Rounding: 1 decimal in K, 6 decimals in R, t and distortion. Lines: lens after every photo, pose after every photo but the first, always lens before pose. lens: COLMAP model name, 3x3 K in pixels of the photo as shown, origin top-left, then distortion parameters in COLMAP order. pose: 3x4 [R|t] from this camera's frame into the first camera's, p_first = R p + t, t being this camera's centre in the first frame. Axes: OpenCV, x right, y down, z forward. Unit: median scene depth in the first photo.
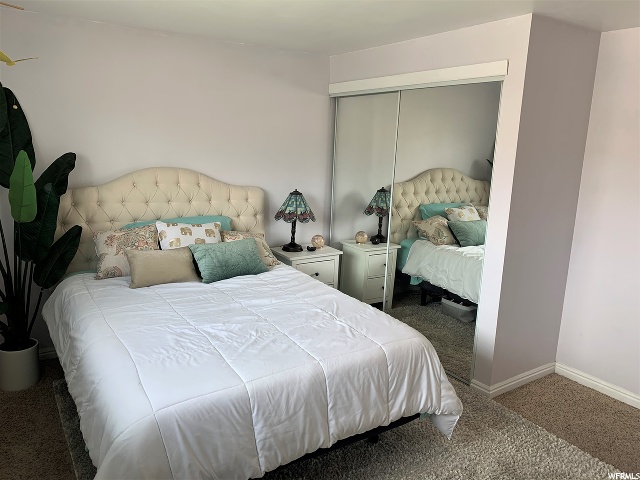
lens RADIAL K [[486.1, 0, 311.5], [0, 486.1, 226.4], [0, 0, 1]] dist [0.104854, -0.149480]
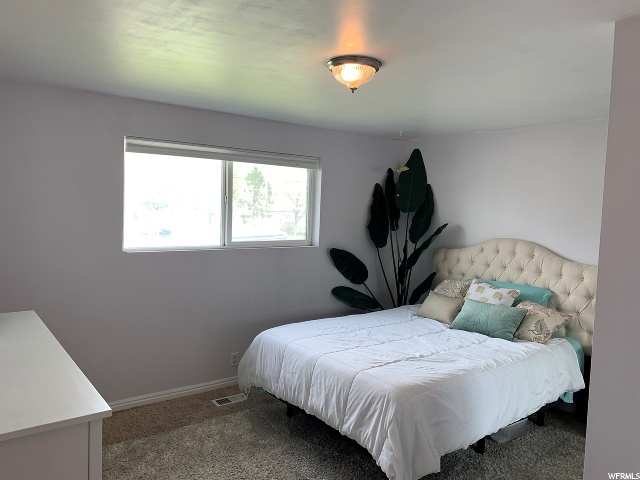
lens RADIAL K [[486.1, 0, 311.5], [0, 486.1, 226.4], [0, 0, 1]] dist [0.104854, -0.149480]
pose [[0.057741, 0.011621, -0.998264, 0.879759], [-0.200278, 0.979739, -0.000180, -0.056845], [0.978036, 0.199941, 0.058899, 0.483876]]
